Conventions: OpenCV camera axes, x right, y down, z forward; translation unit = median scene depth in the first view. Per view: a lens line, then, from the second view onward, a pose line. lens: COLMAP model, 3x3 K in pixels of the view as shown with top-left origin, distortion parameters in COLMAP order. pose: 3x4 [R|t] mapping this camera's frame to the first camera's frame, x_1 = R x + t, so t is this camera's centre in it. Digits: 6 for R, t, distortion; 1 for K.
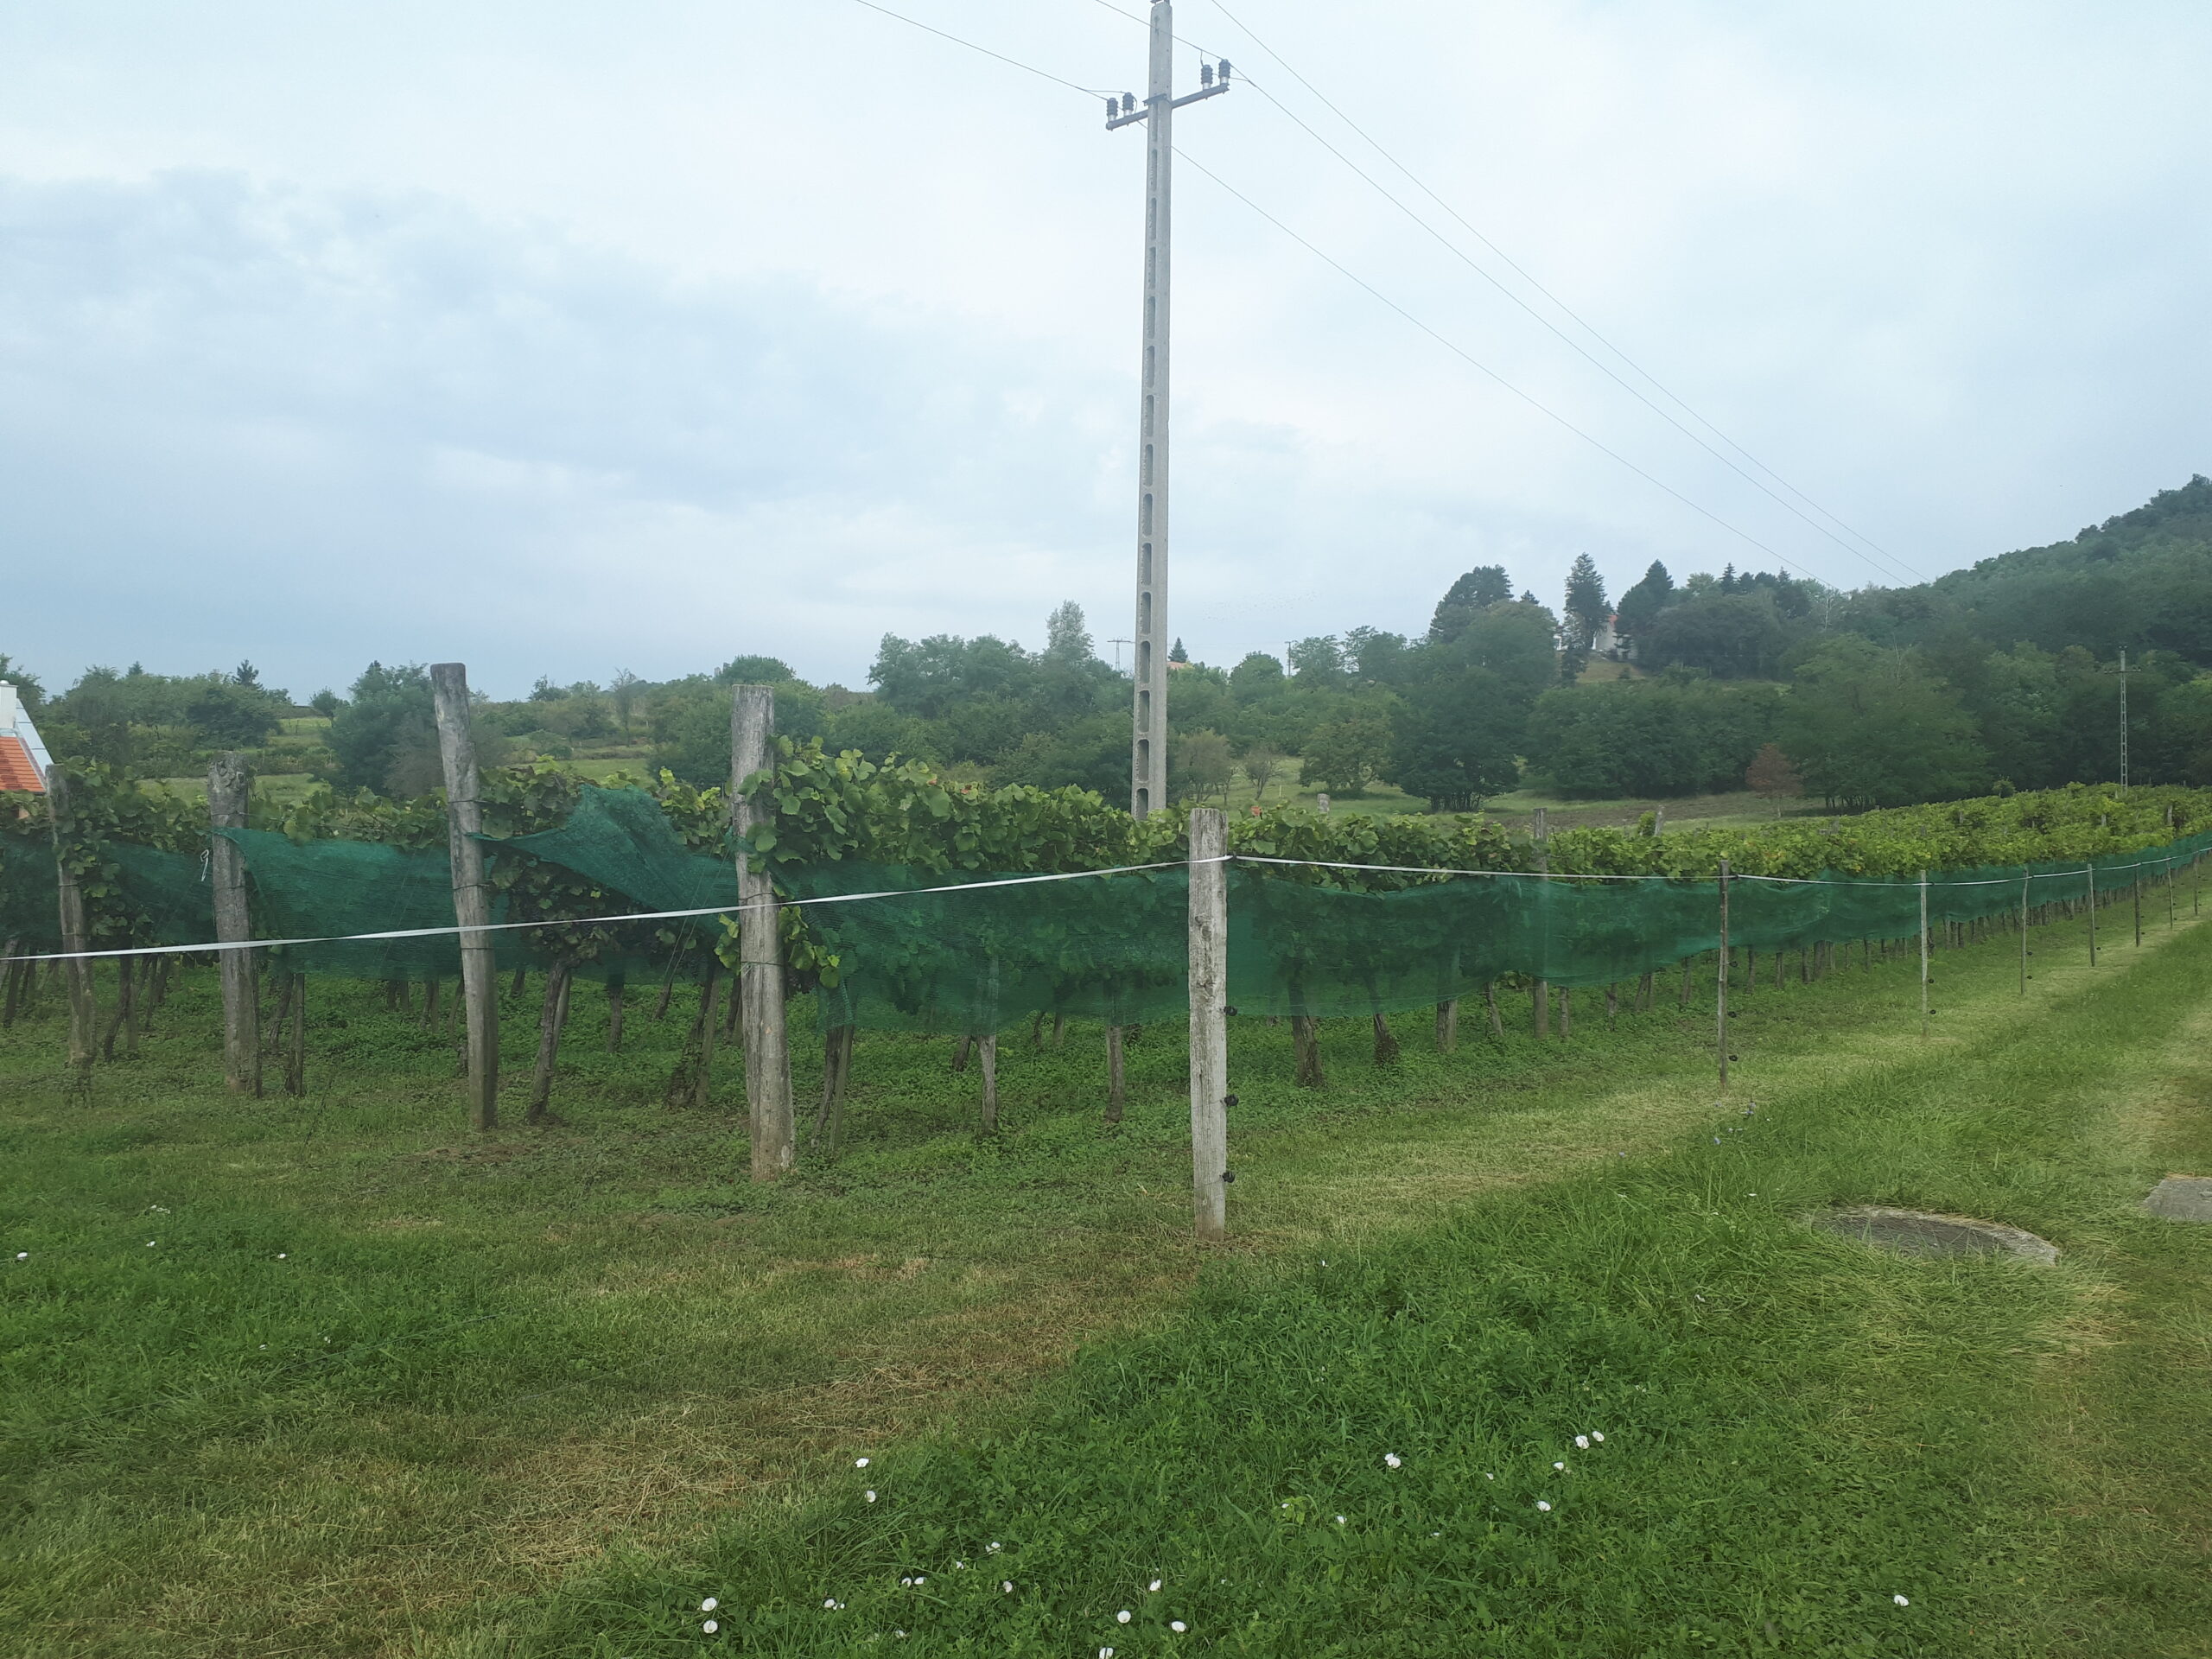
lens RADIAL K [[1766.2, 0, 1077.6], [0, 1766.2, 840.3], [0, 0, 1]] dist [0.053377, -0.068714]
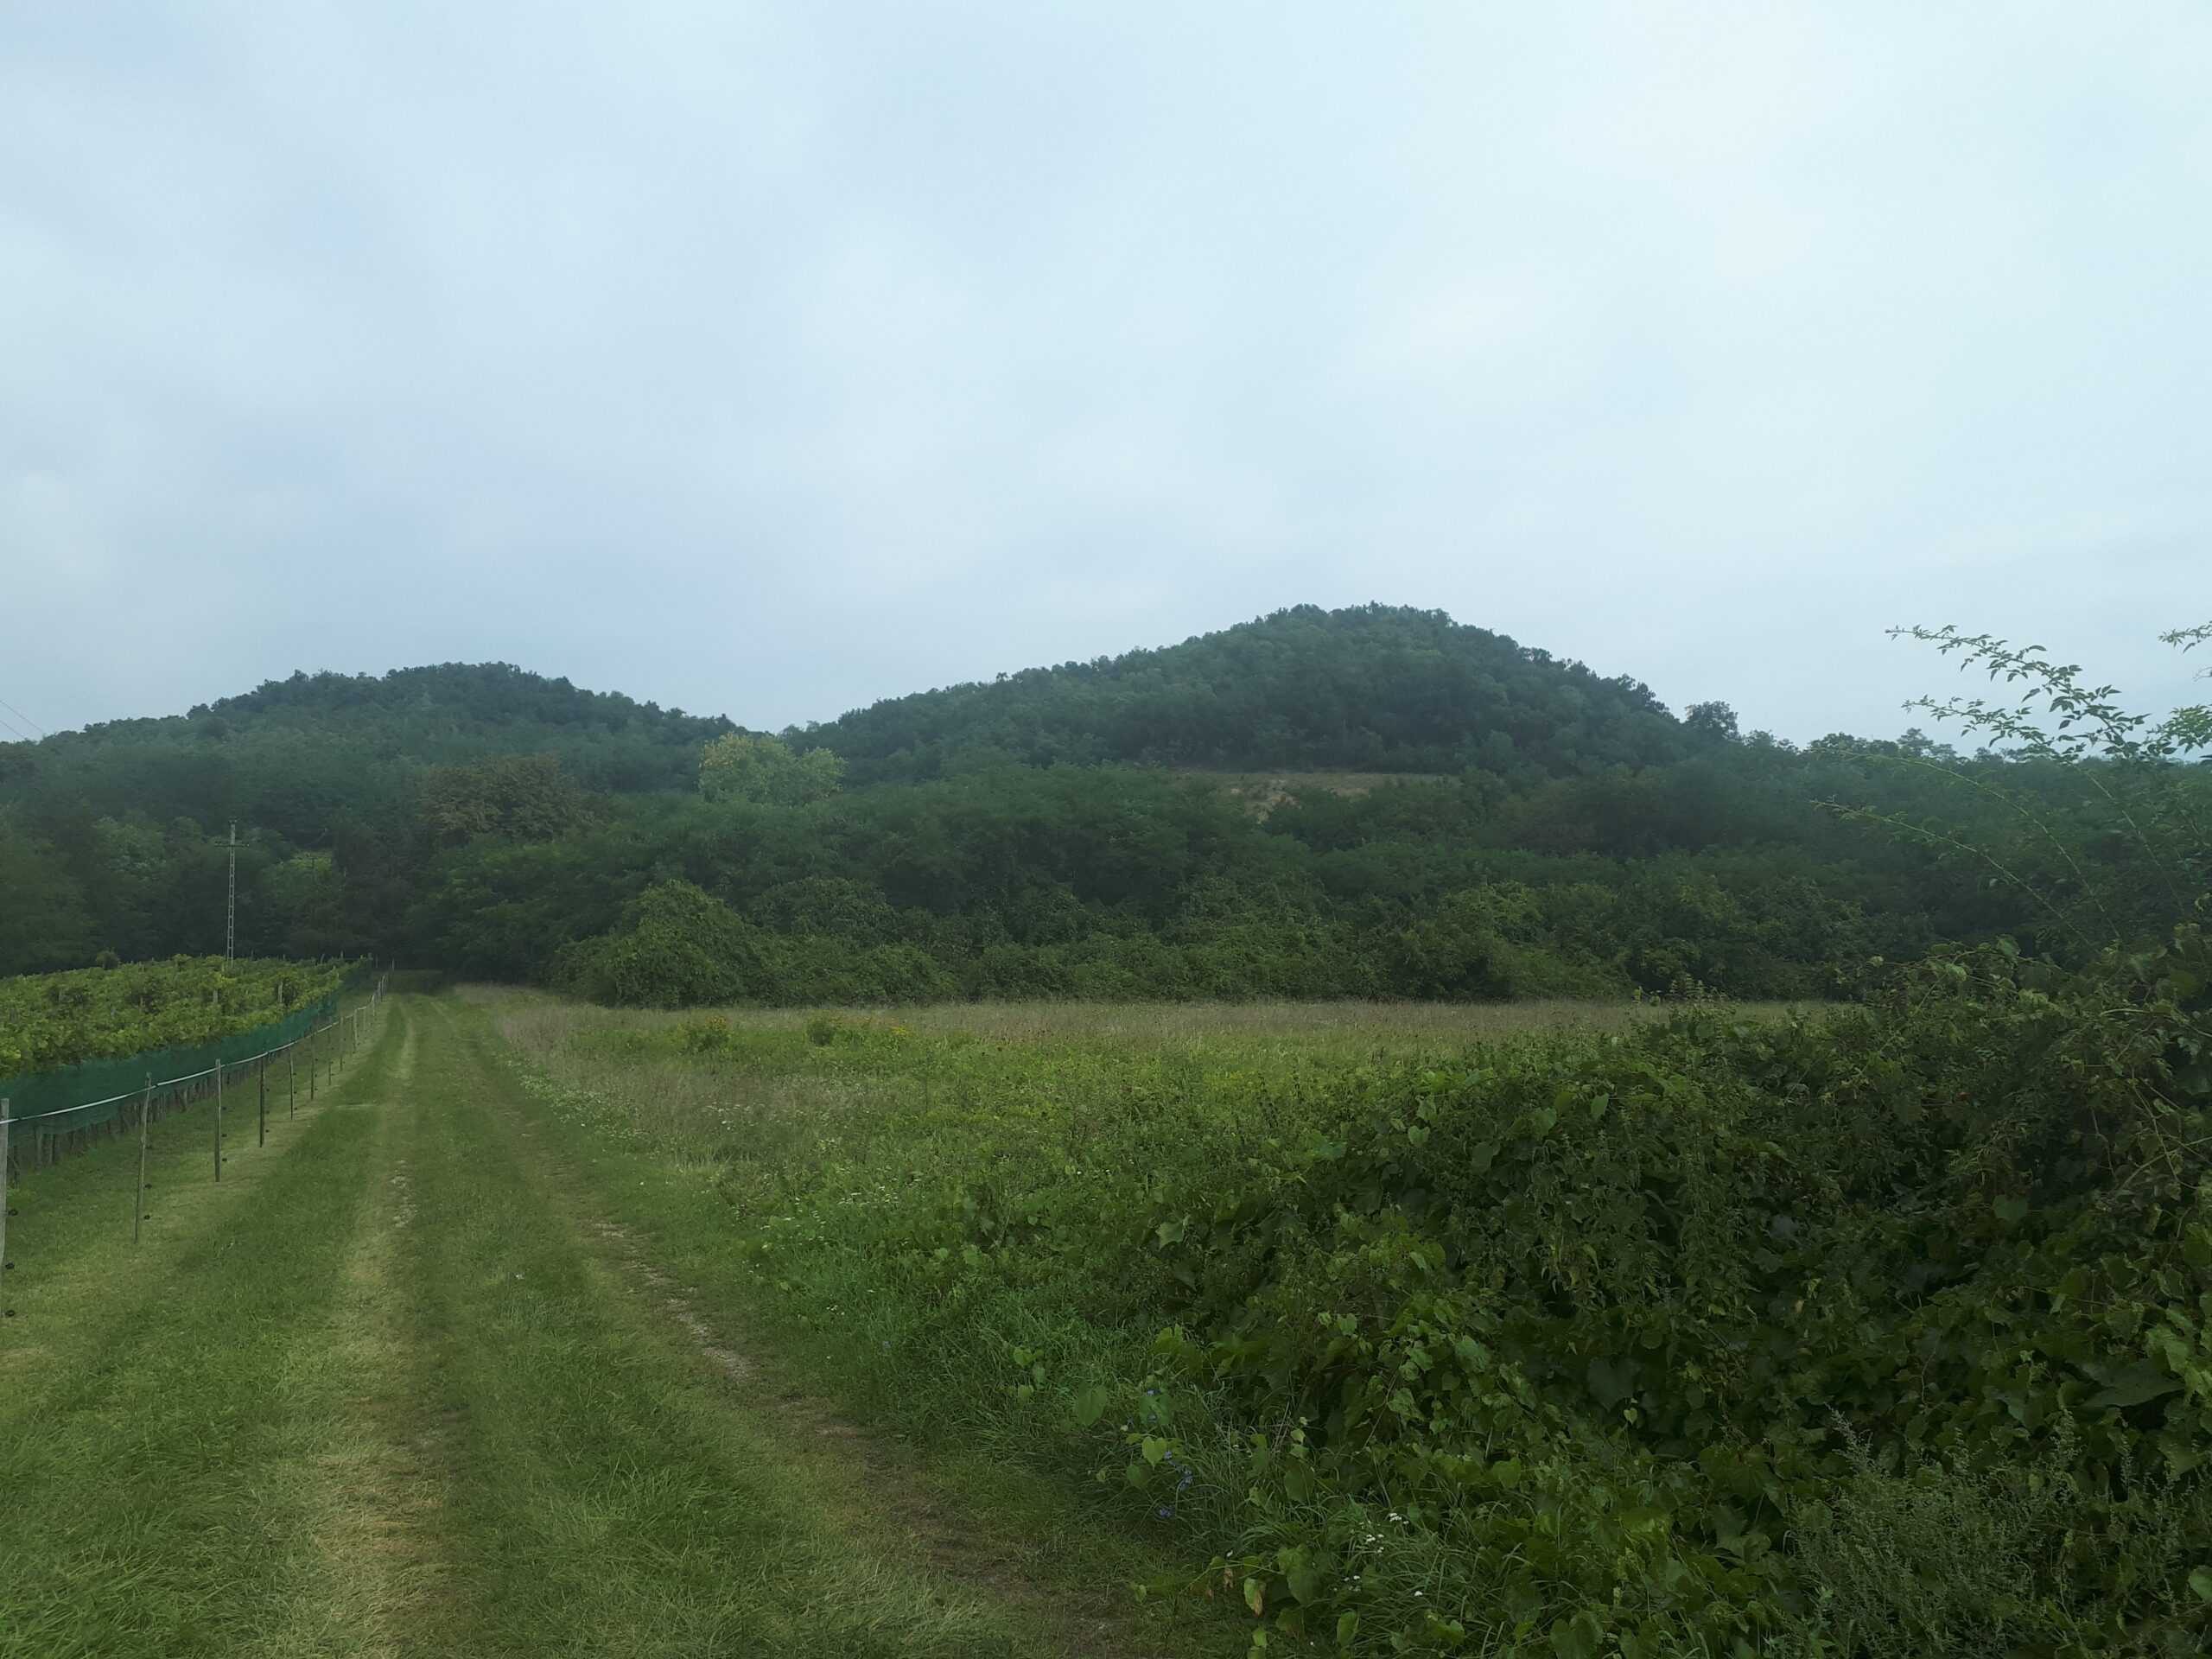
lens RADIAL K [[1766.2, 0, 1087.2], [0, 1766.2, 813.7], [0, 0, 1]] dist [0.053377, -0.068714]
pose [[0.555573, 0.082125, 0.827402, 0.193127], [0.008663, 0.994484, -0.104526, -0.024126], [-0.831422, 0.065239, 0.551798, 0.406766]]
